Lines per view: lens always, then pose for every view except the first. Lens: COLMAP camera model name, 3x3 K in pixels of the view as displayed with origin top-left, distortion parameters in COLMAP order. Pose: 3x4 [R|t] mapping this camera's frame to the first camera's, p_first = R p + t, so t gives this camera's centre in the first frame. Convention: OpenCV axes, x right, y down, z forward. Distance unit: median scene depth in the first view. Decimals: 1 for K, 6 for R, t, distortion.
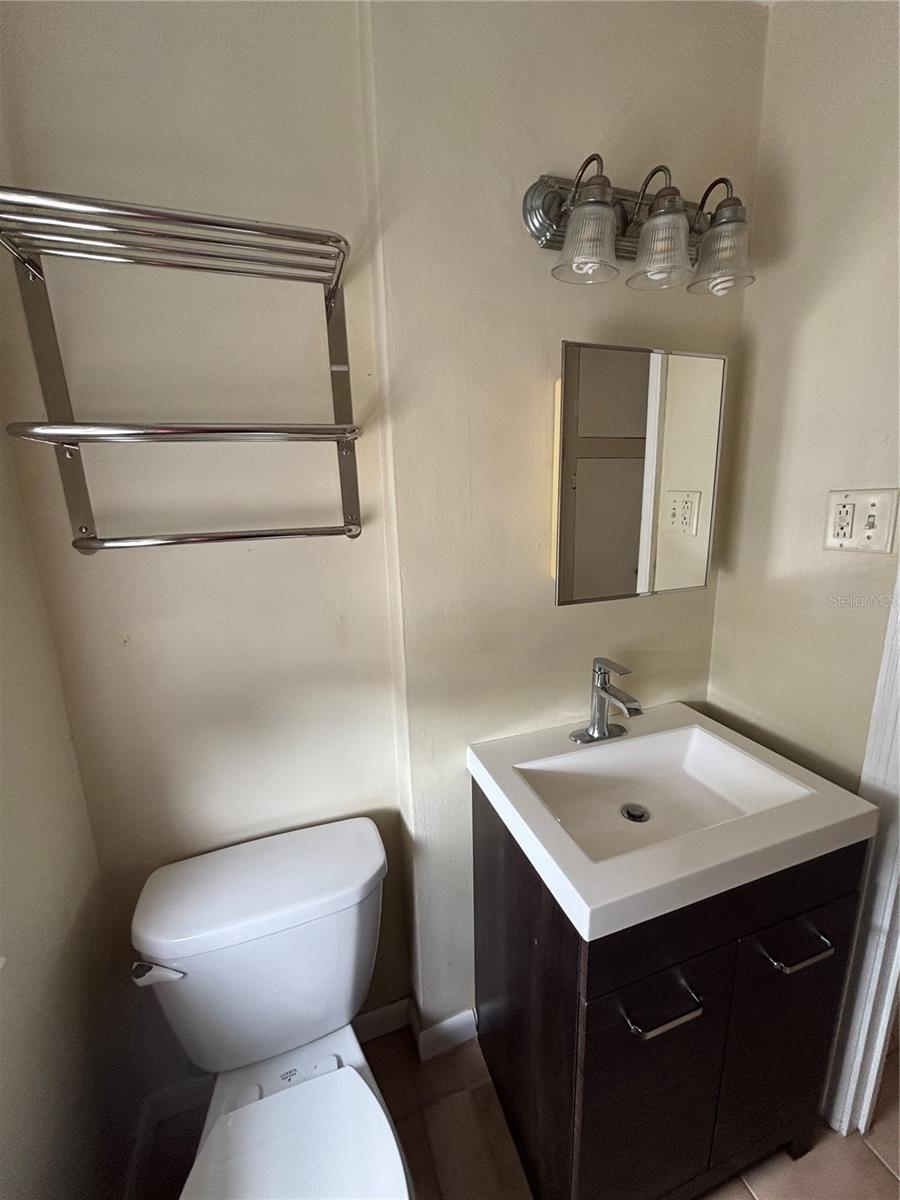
lens RADIAL K [[484.3, 0, 450.0], [0, 484.3, 600.0], [0, 0, 1]] dist [0.001720, -0.000336]
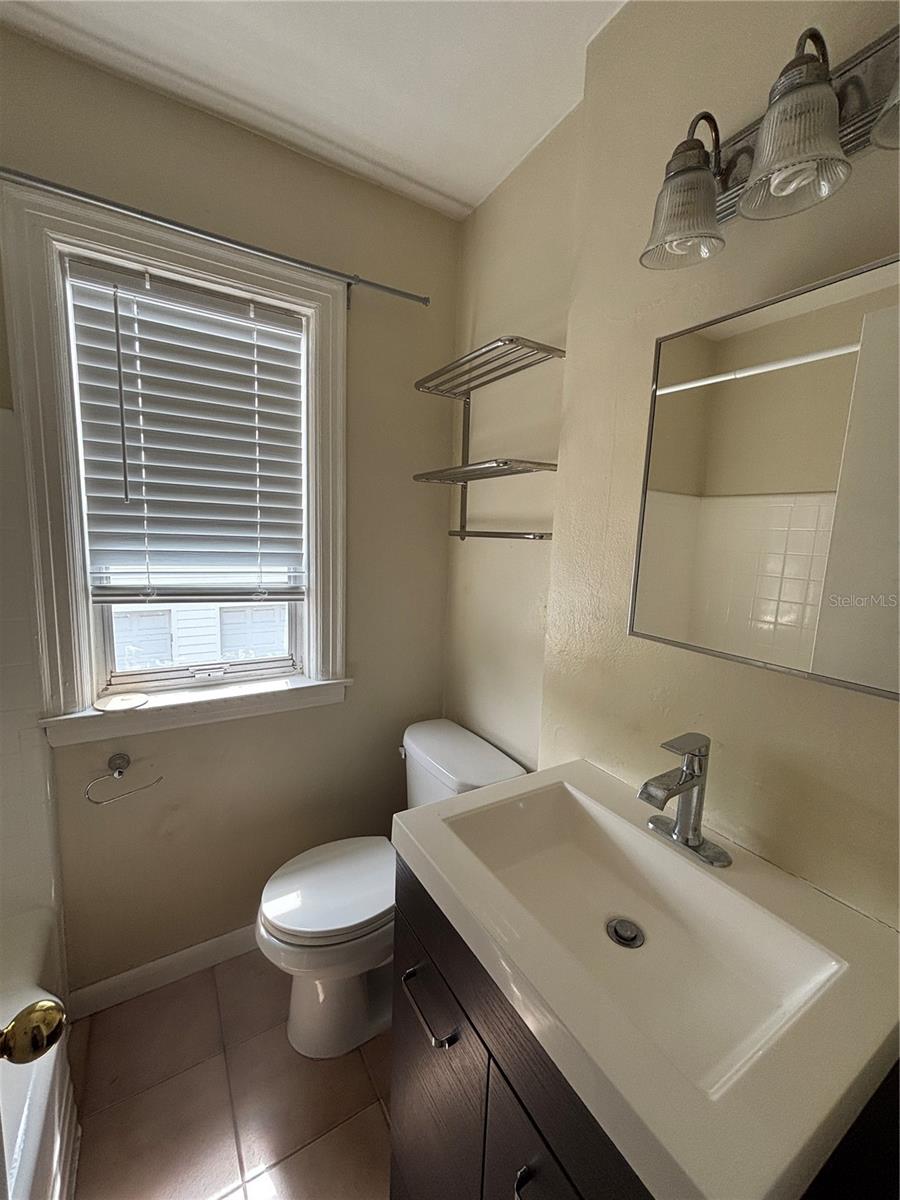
lens RADIAL K [[484.3, 0, 450.0], [0, 484.3, 600.0], [0, 0, 1]] dist [0.001720, -0.000336]
pose [[0.218401, 0.176846, -0.959701, 1.041171], [-0.263466, 0.957608, 0.116502, -0.068525], [0.939621, 0.227404, 0.255735, 0.488288]]
